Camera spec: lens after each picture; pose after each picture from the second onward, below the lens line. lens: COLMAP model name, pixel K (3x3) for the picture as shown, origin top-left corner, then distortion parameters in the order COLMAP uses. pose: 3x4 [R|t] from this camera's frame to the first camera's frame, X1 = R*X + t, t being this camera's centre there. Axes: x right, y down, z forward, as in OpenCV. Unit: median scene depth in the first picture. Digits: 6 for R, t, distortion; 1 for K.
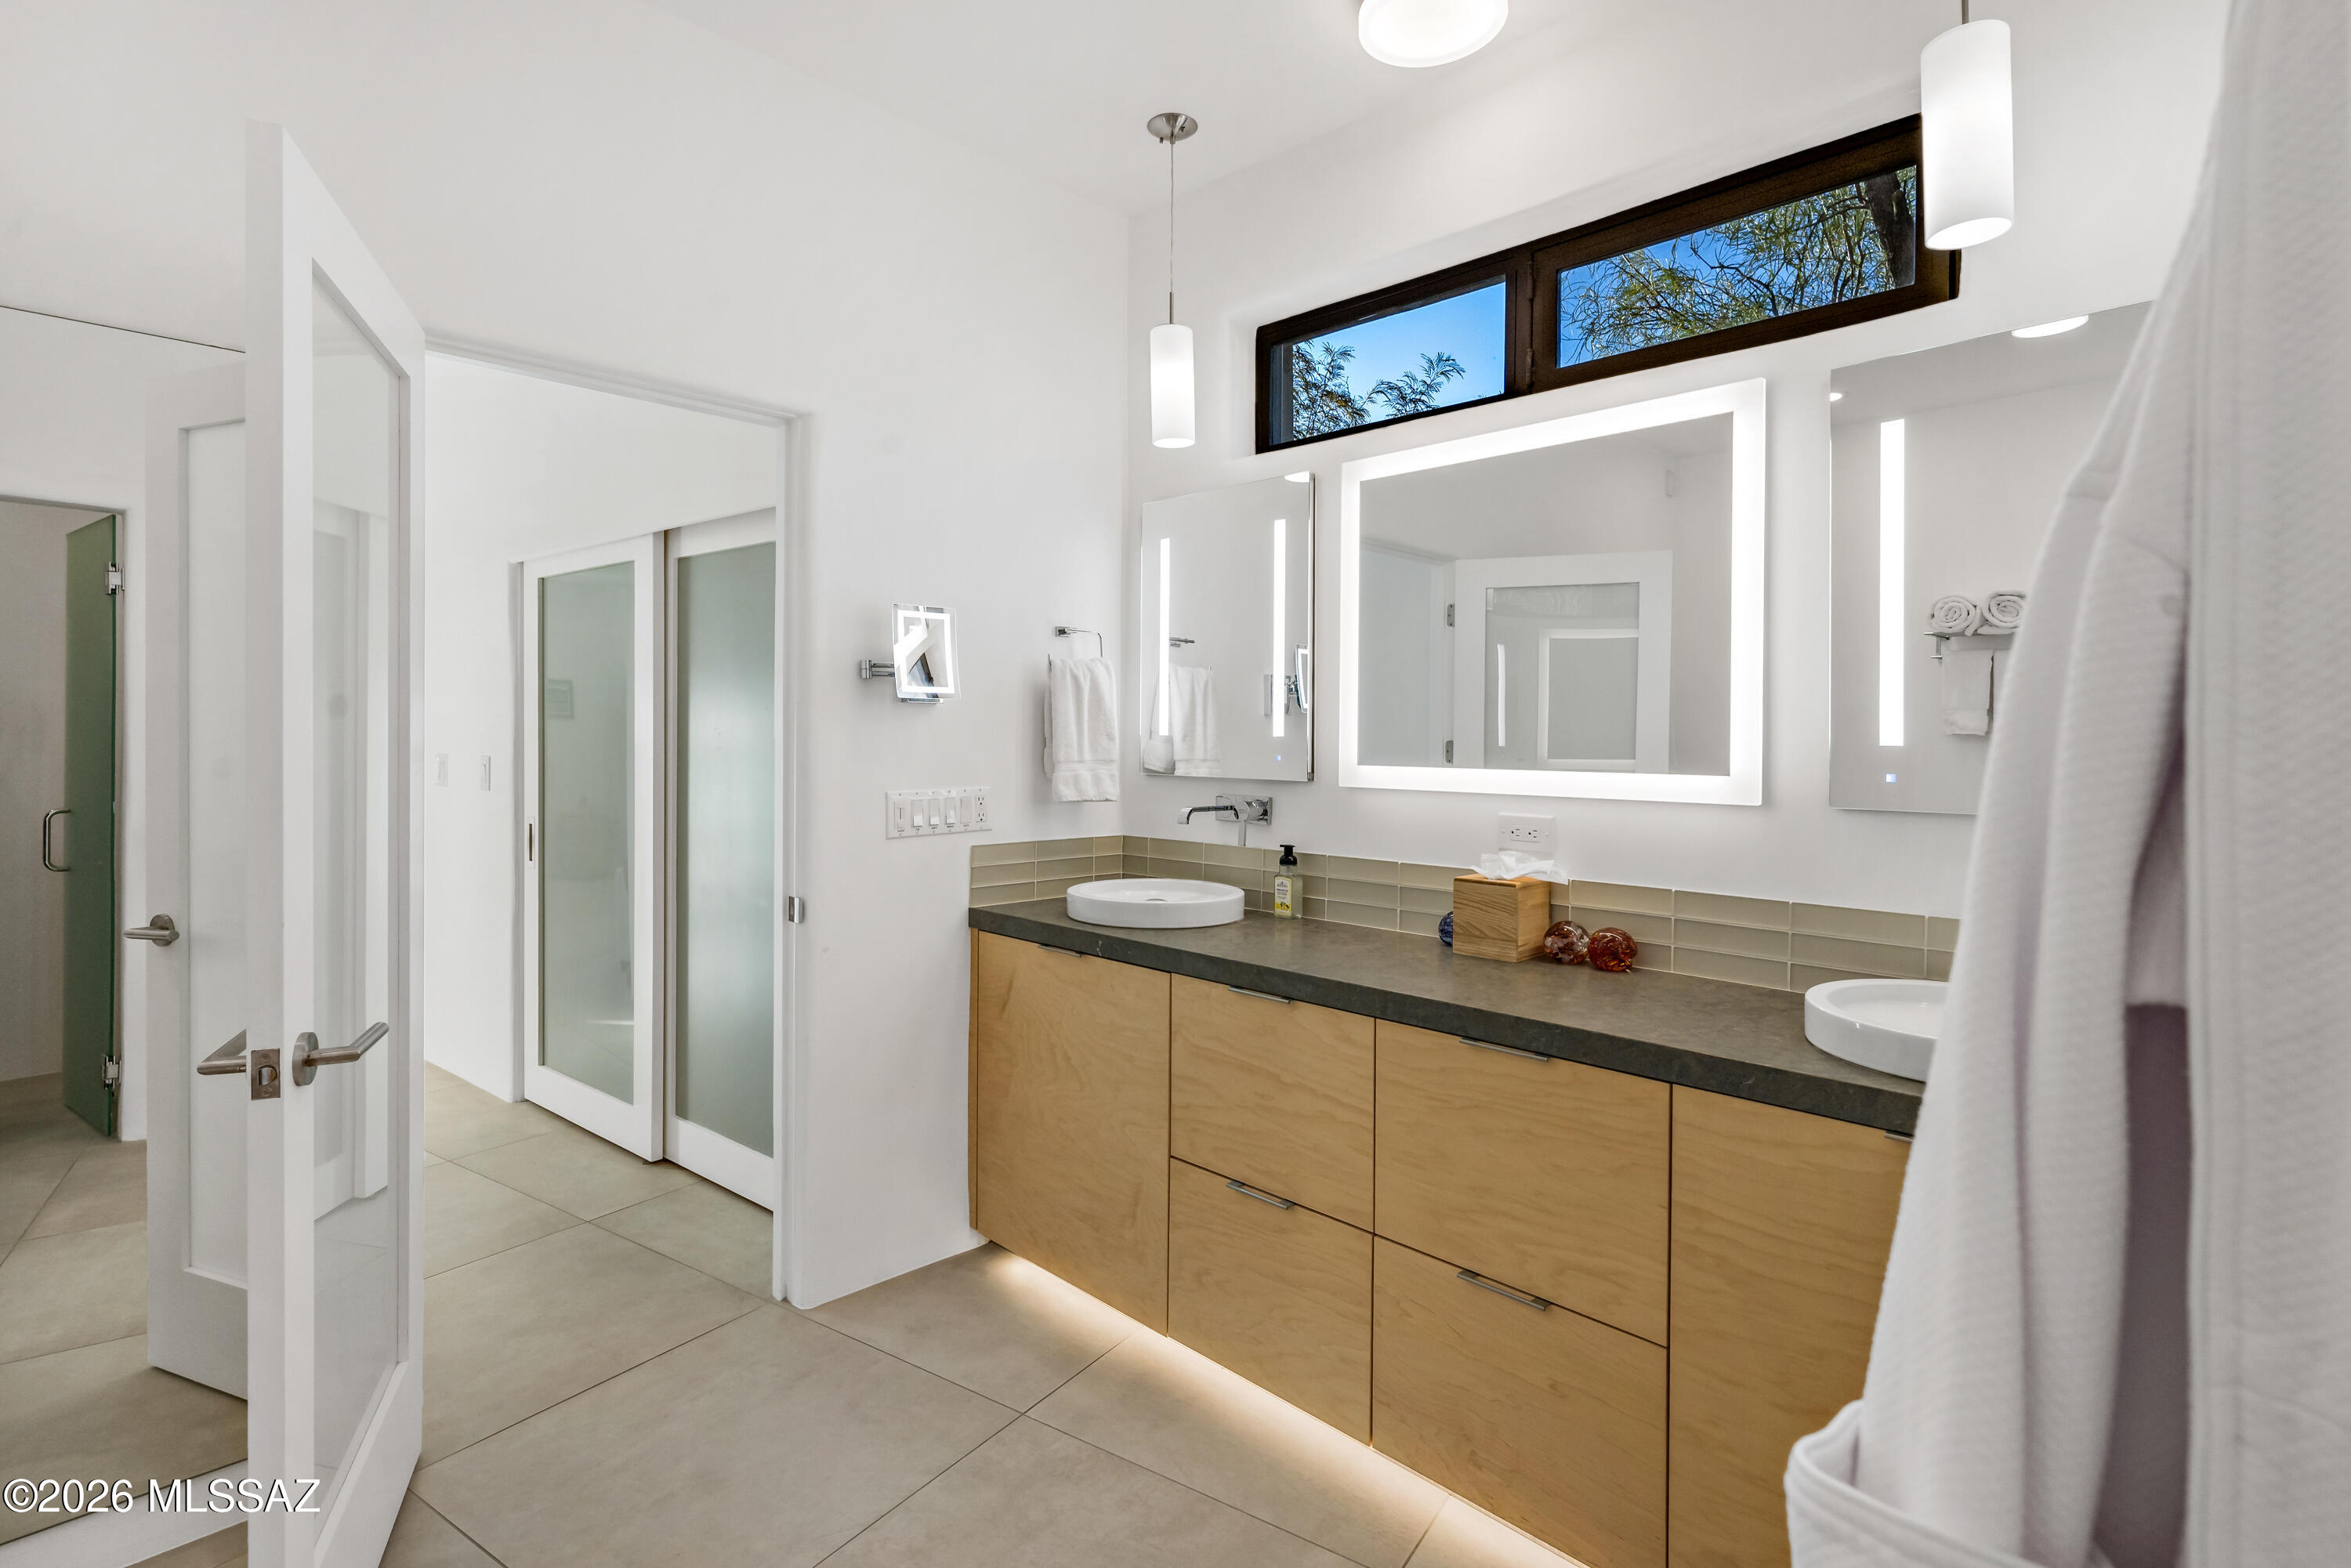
lens RADIAL K [[1130.2, 0, 1171.9], [0, 1130.2, 750.5], [0, 0, 1]] dist [-0.017916, 0.000085]
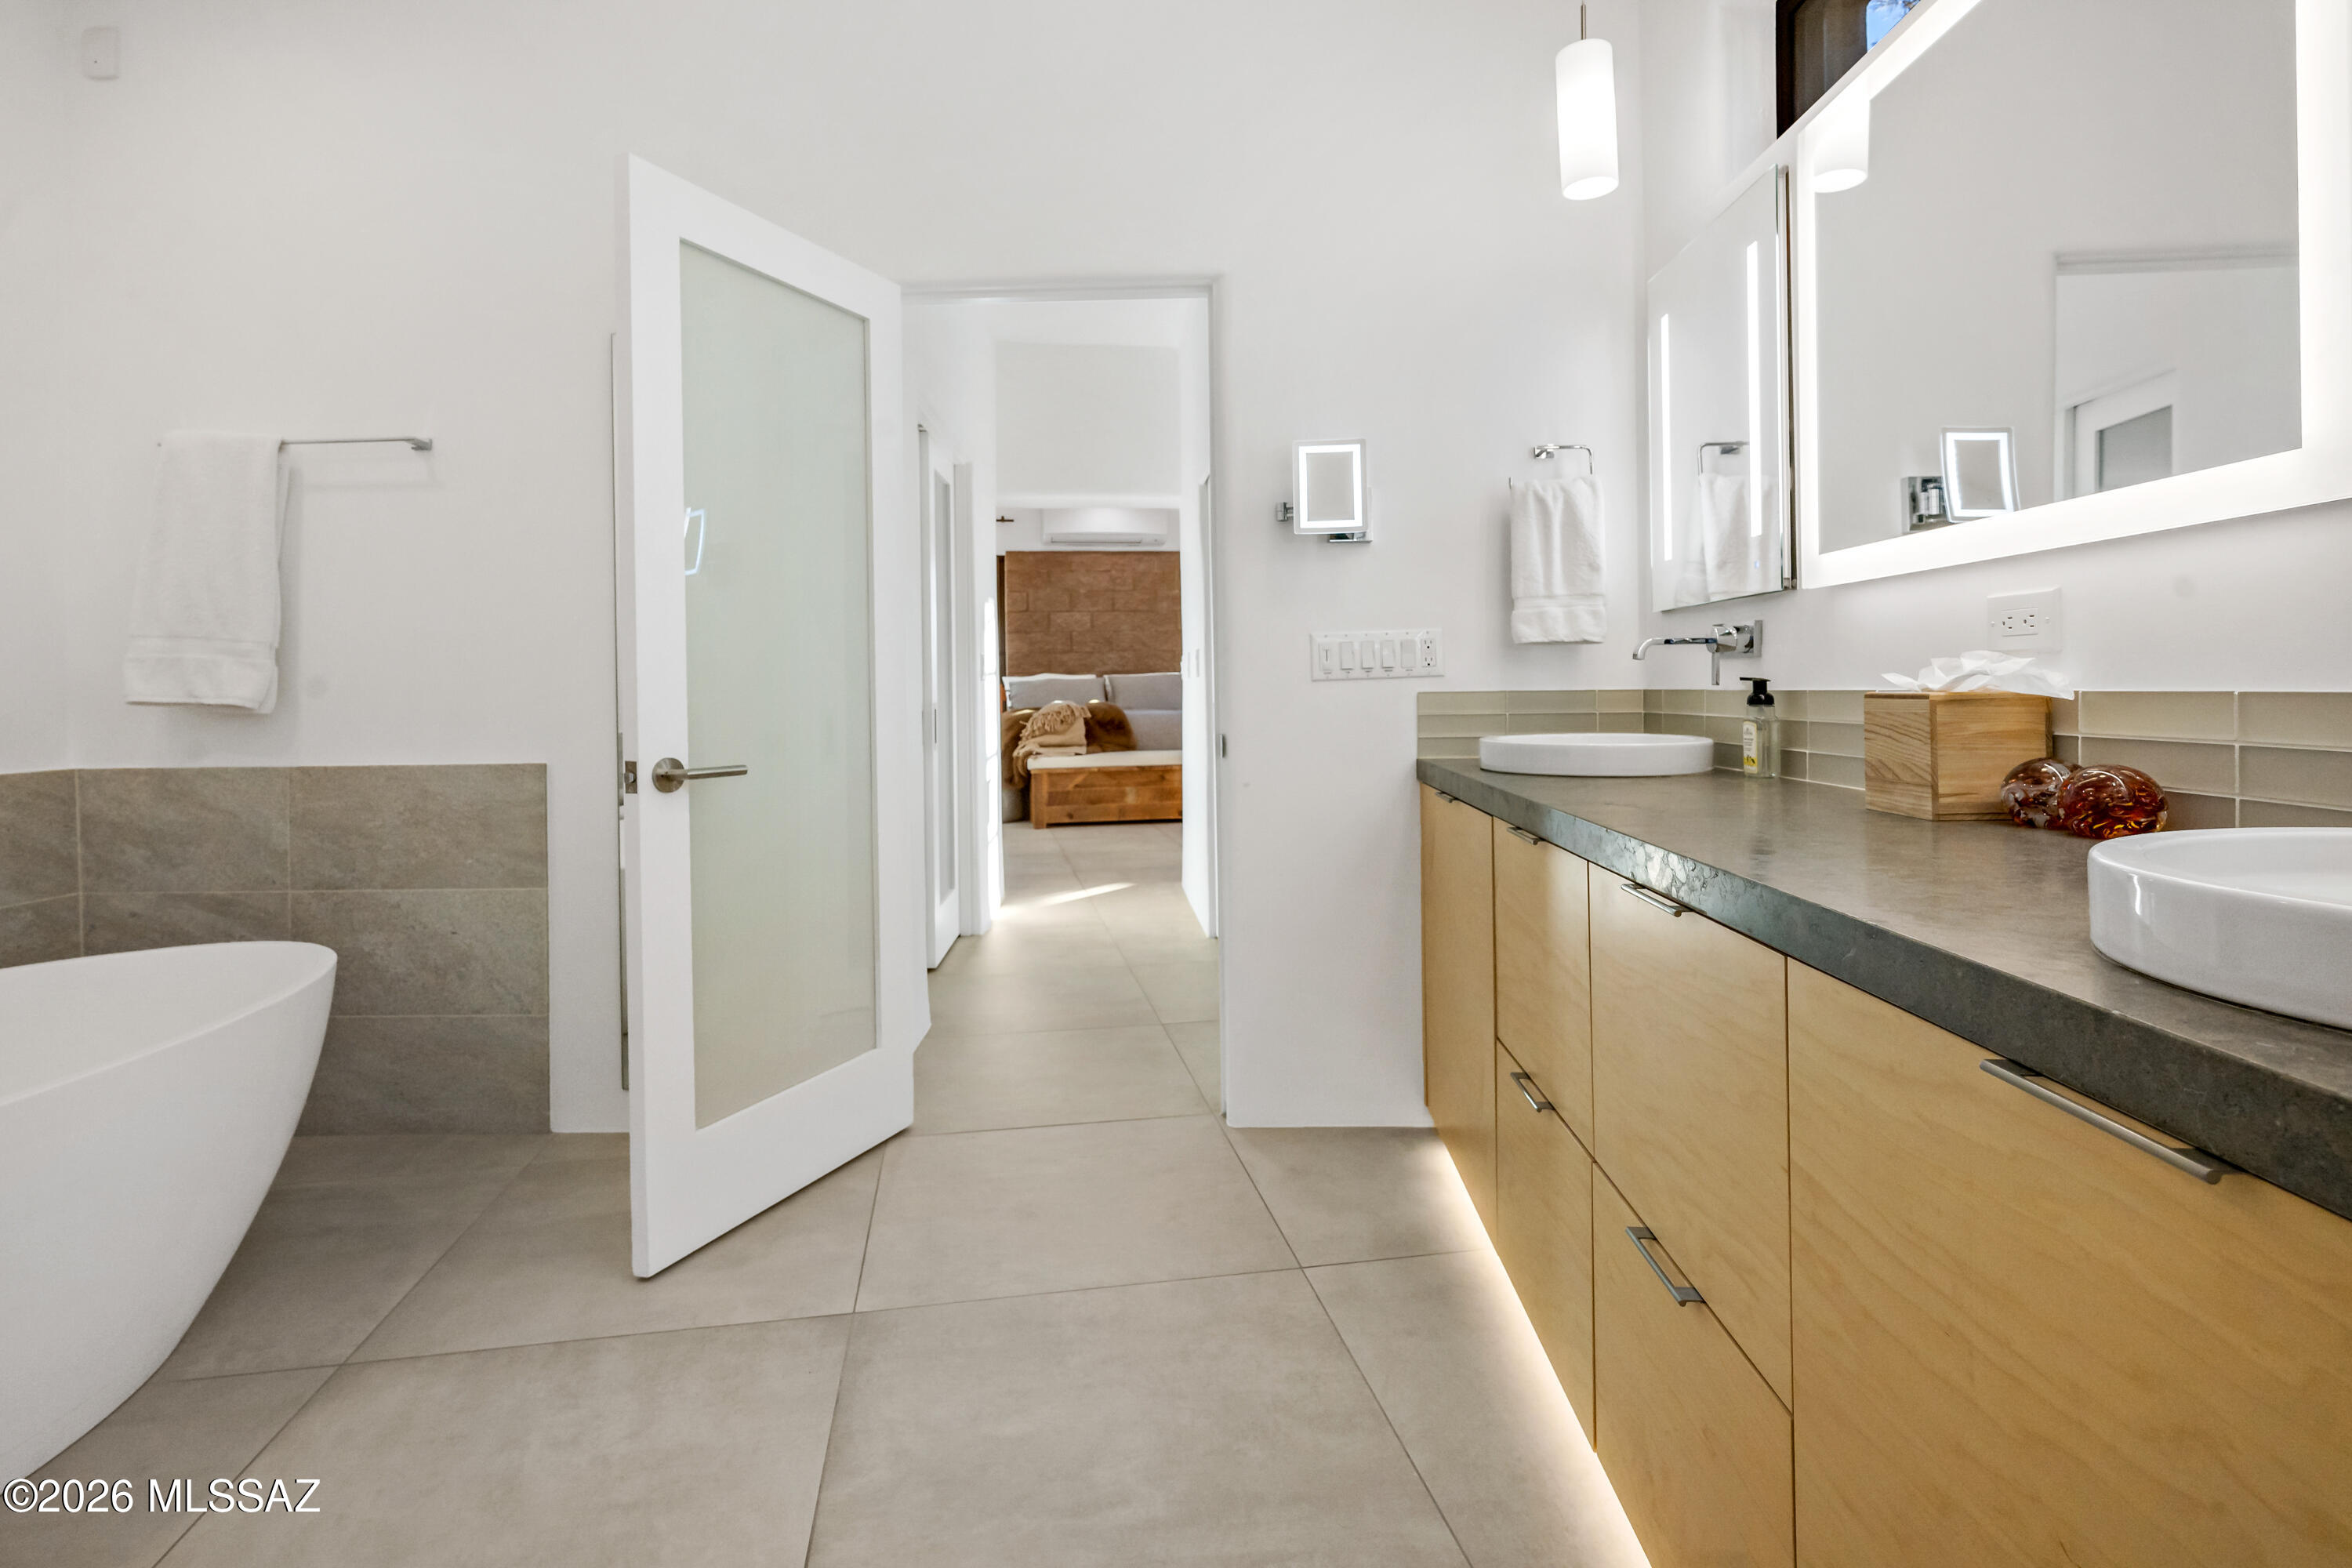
lens RADIAL K [[1137.1, 0, 1178.4], [0, 1137.1, 696.5], [0, 0, 1]] dist [0.000159, 0.000199]
pose [[0.691246, -0.016633, -0.722428, 0.376417], [0.017457, 0.999828, -0.006317, 0.093357], [0.722409, -0.008245, 0.691417, 0.214634]]
